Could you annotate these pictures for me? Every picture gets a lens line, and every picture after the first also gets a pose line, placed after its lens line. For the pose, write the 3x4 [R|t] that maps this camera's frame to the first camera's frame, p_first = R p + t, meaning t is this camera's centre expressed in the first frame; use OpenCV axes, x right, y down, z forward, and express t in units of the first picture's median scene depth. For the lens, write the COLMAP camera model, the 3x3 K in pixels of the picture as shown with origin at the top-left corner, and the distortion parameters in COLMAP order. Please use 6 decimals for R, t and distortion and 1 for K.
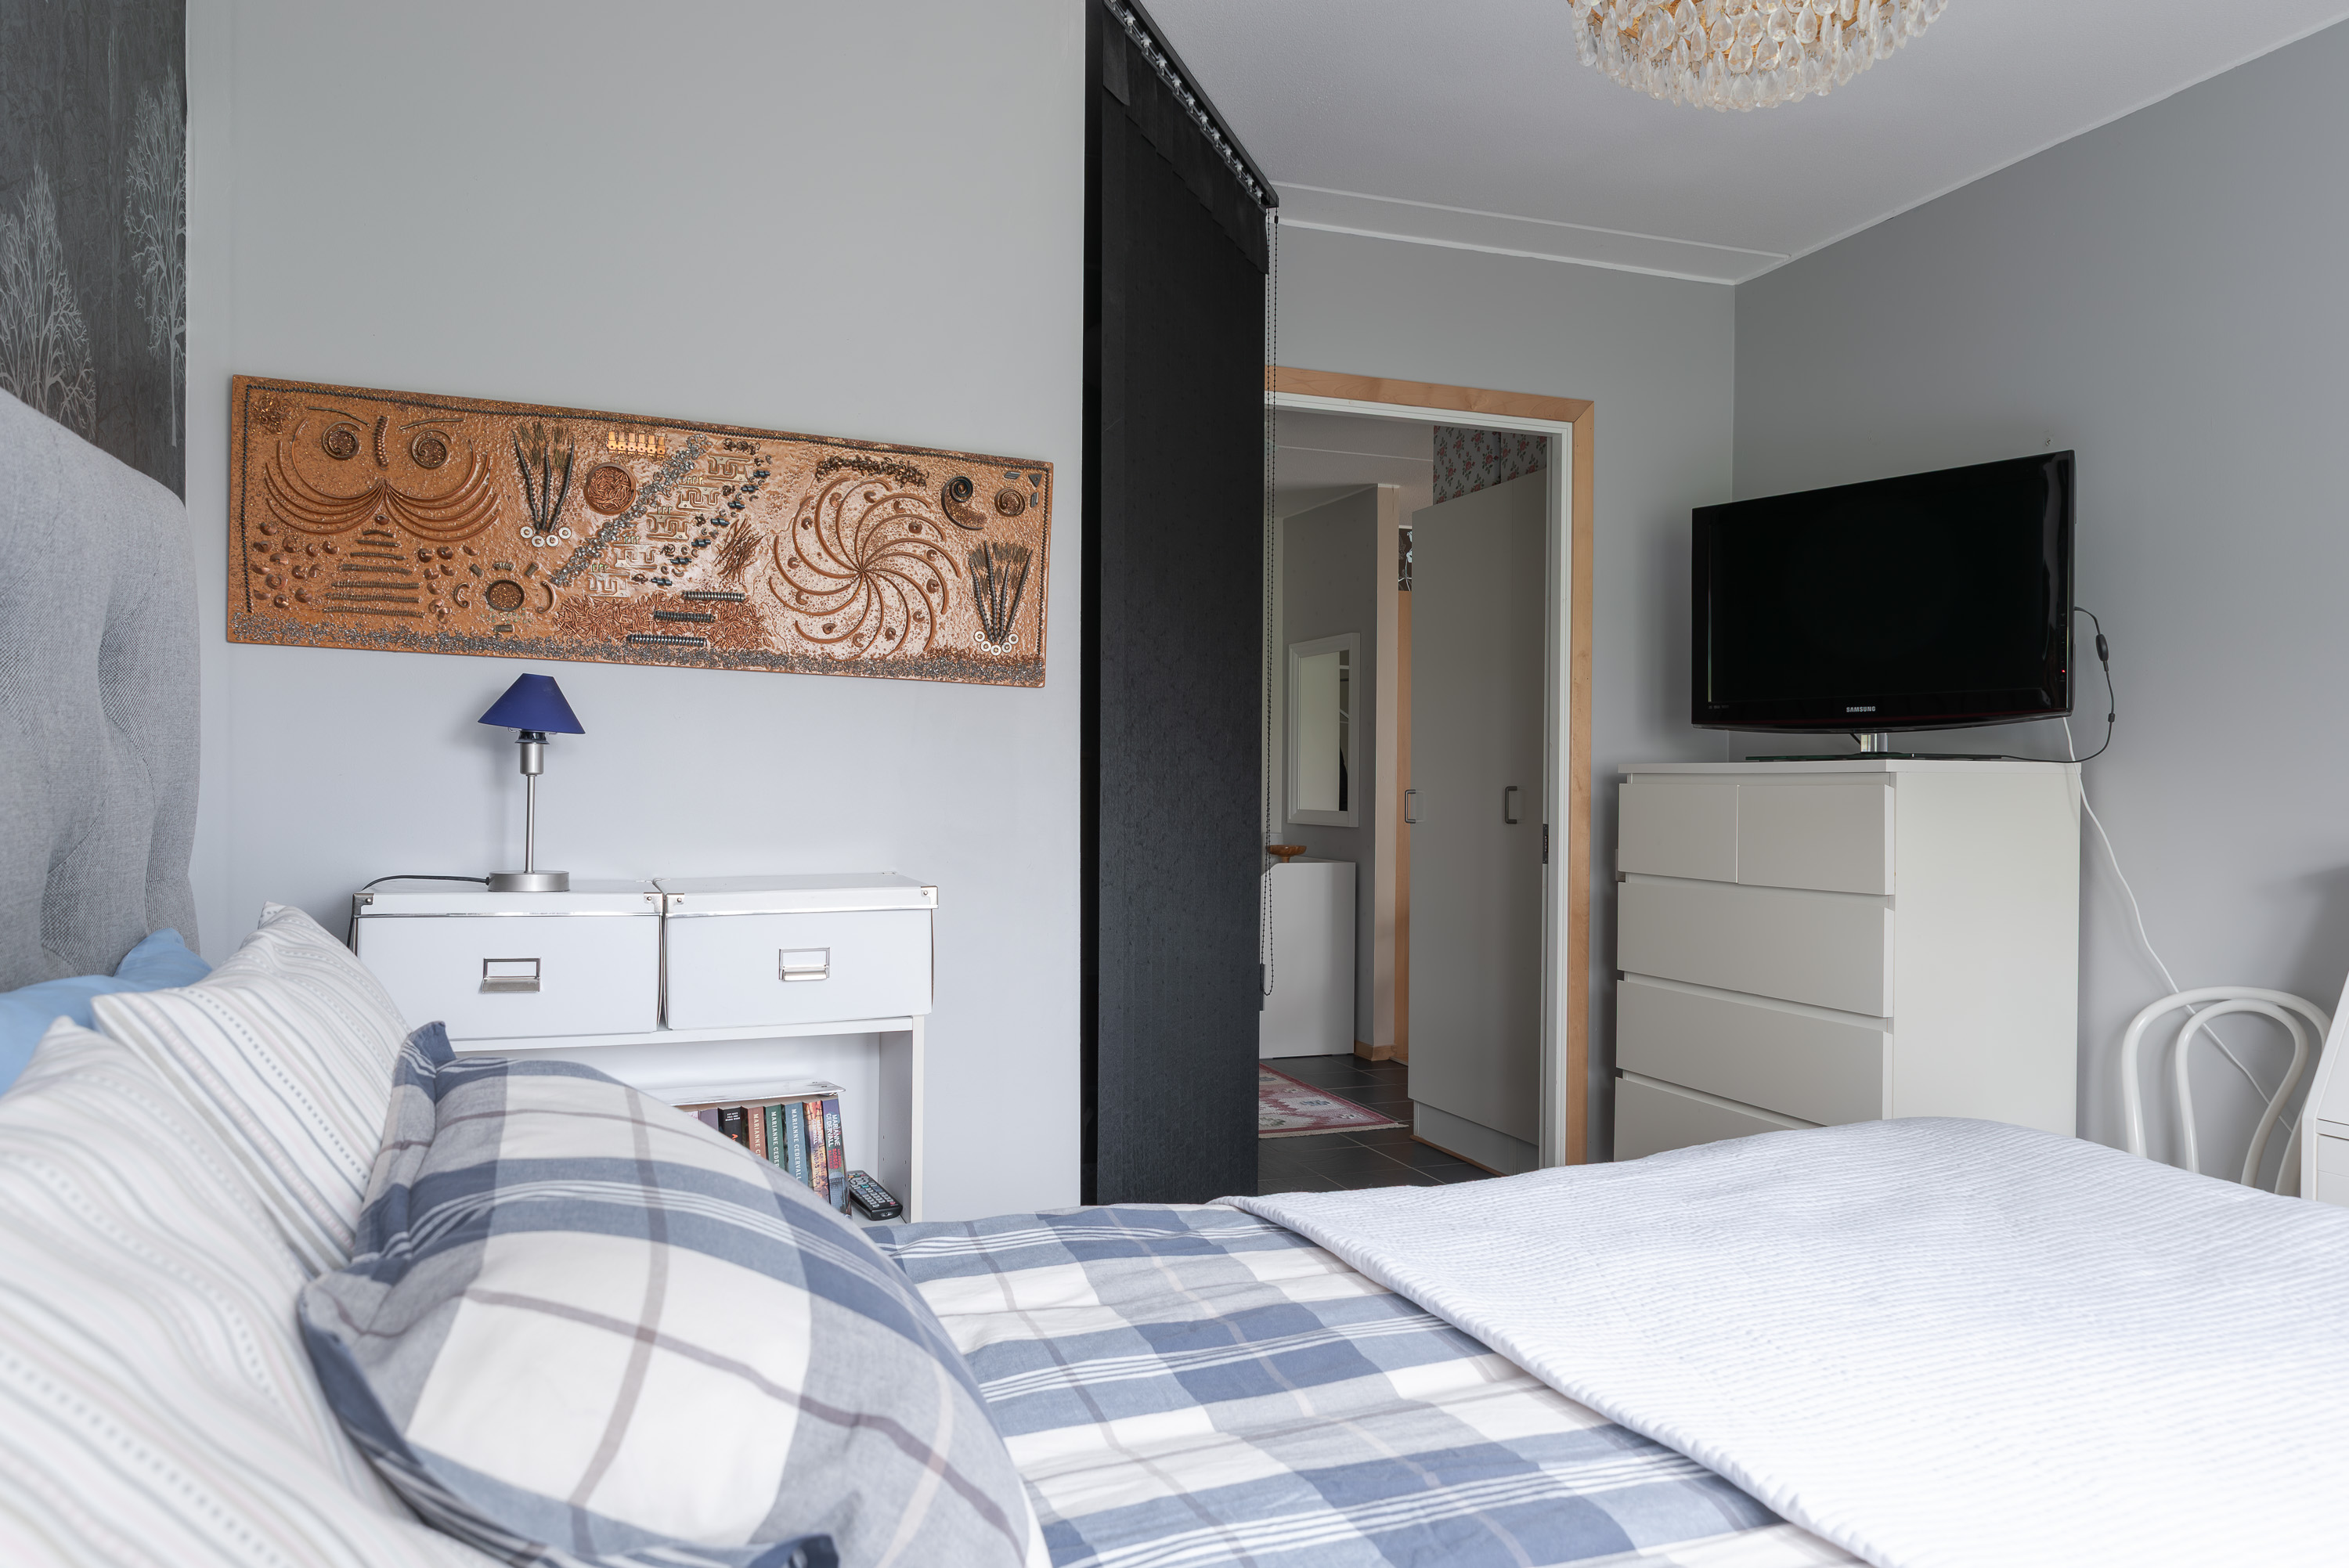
lens RADIAL K [[1583.2, 0, 1176.4], [0, 1583.2, 788.5], [0, 0, 1]] dist [0.005209, 0.002792]
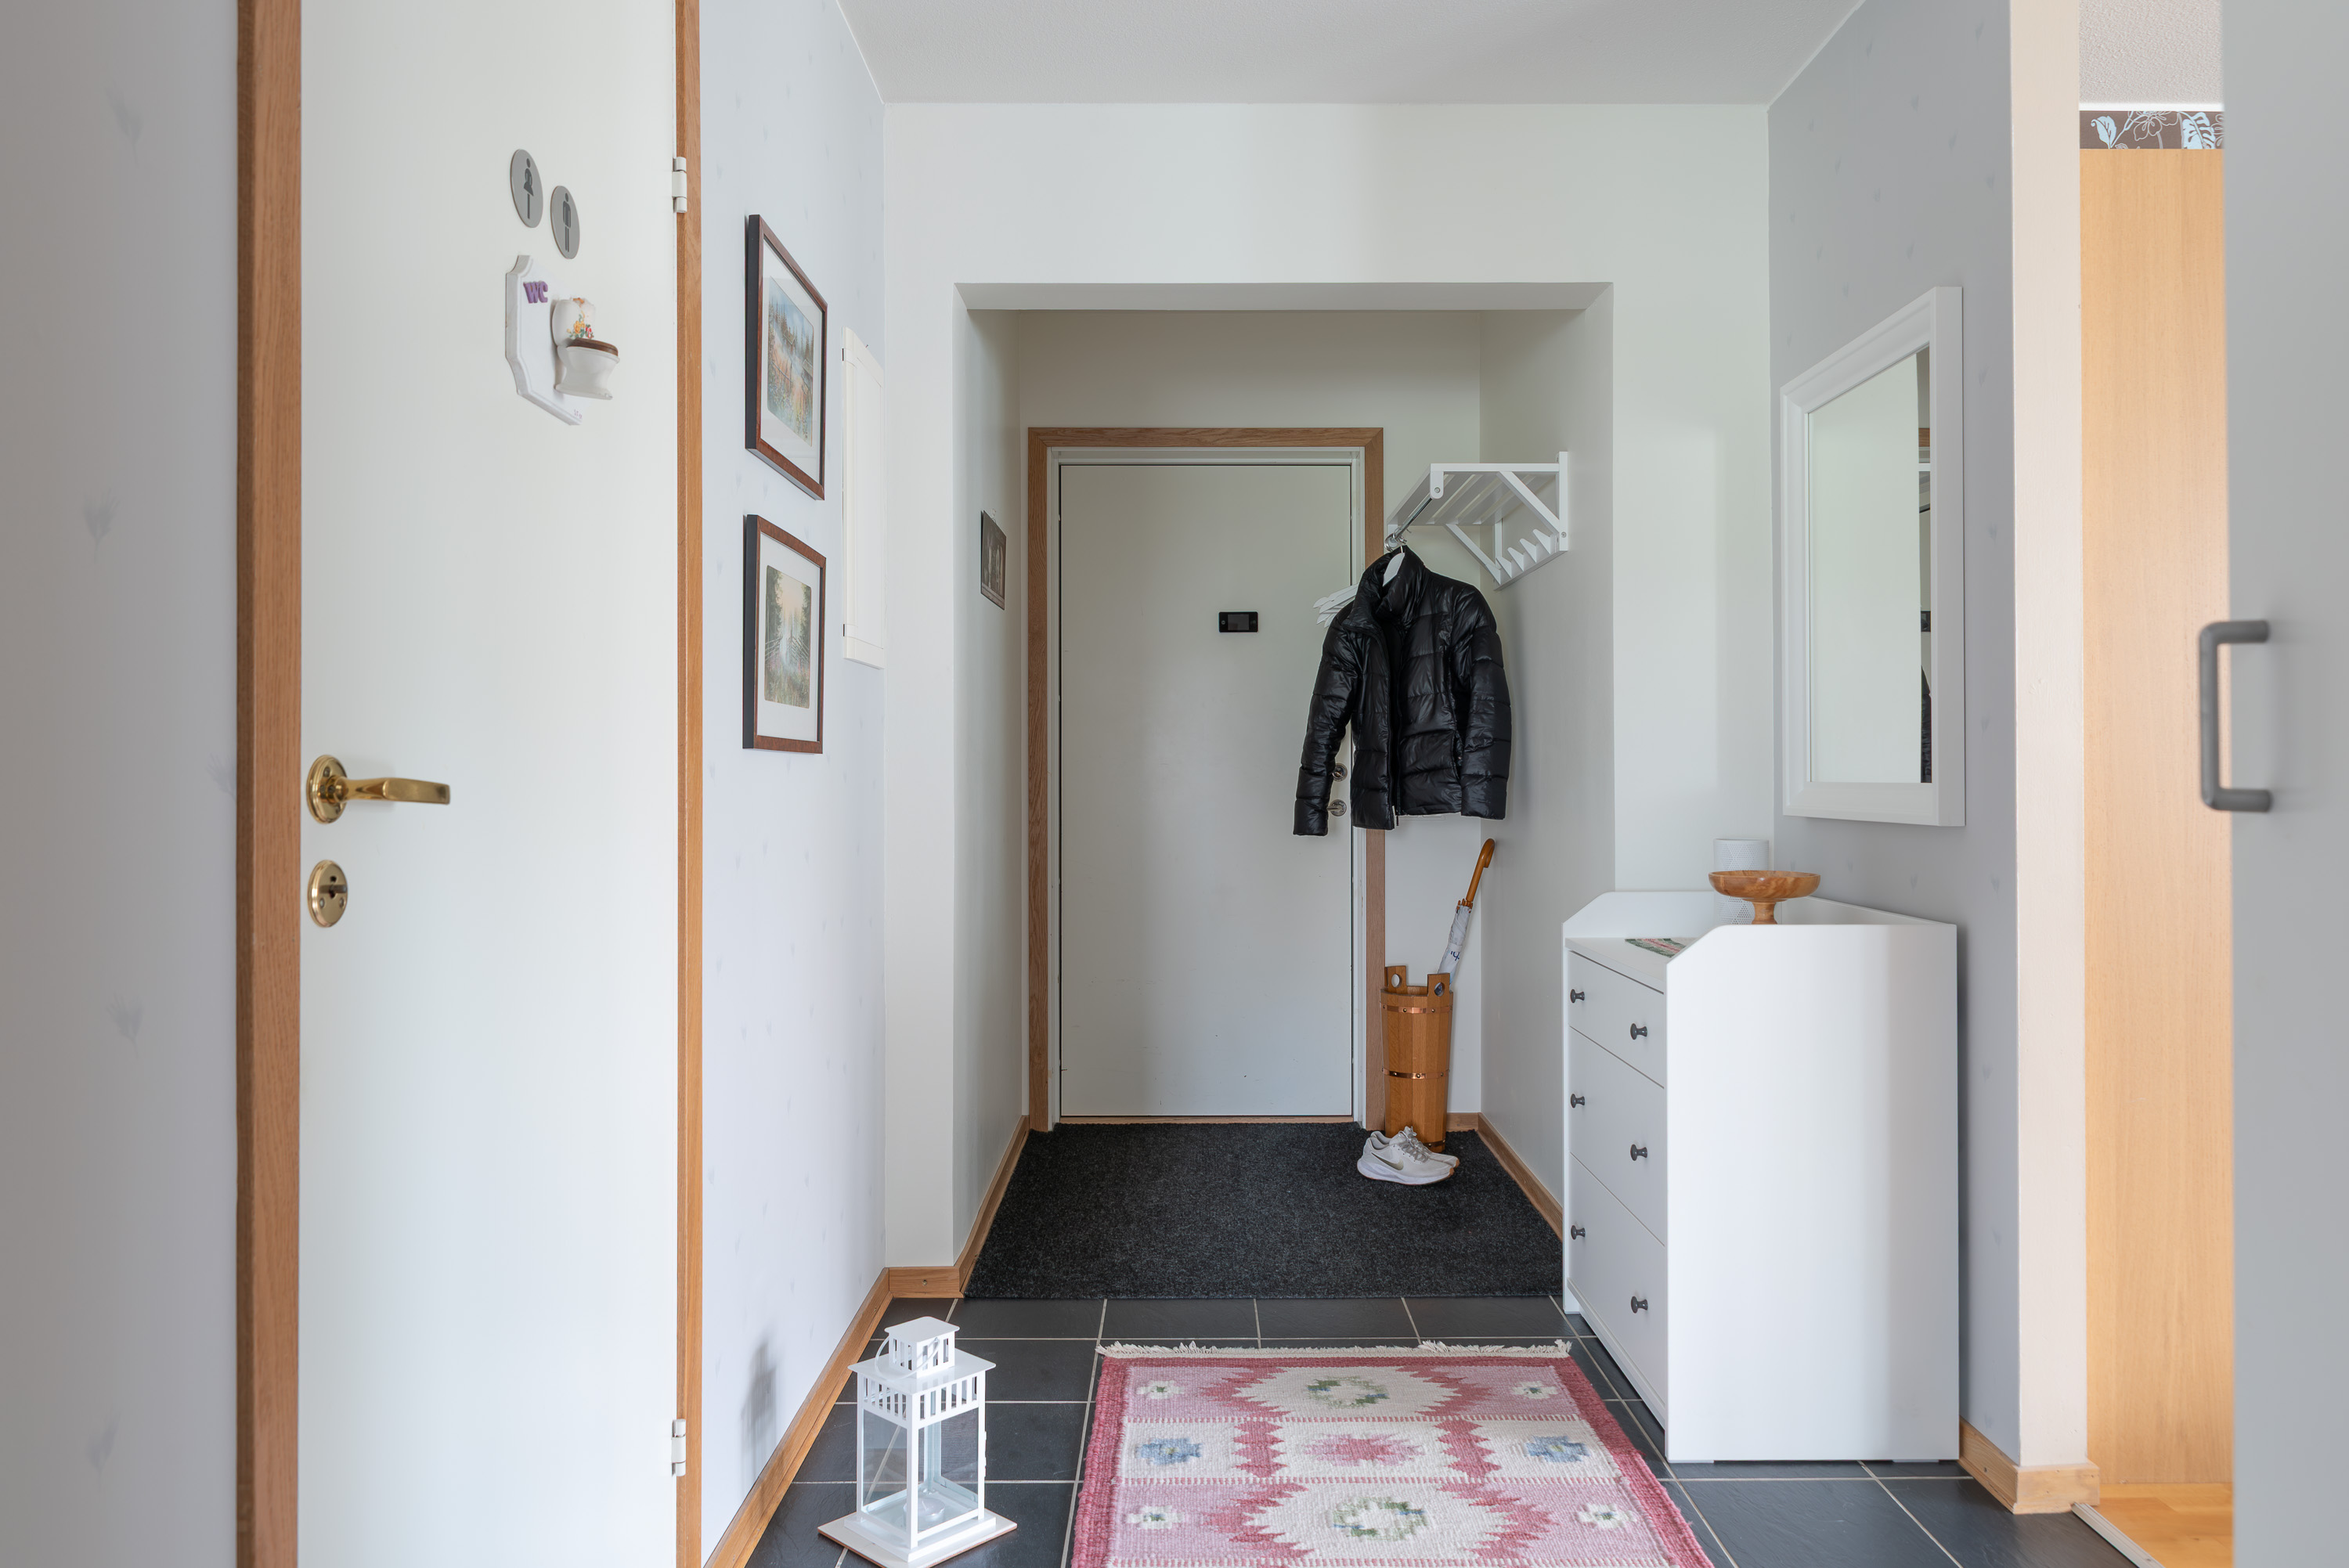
lens RADIAL K [[1583.2, 0, 1177.7], [0, 1583.2, 776.3], [0, 0, 1]] dist [0.005209, 0.002792]
pose [[0.939577, -0.009846, -0.342195, 0.071079], [0.008724, 0.999950, -0.004818, 0.012982], [0.342225, 0.001541, 0.939617, 0.601666]]
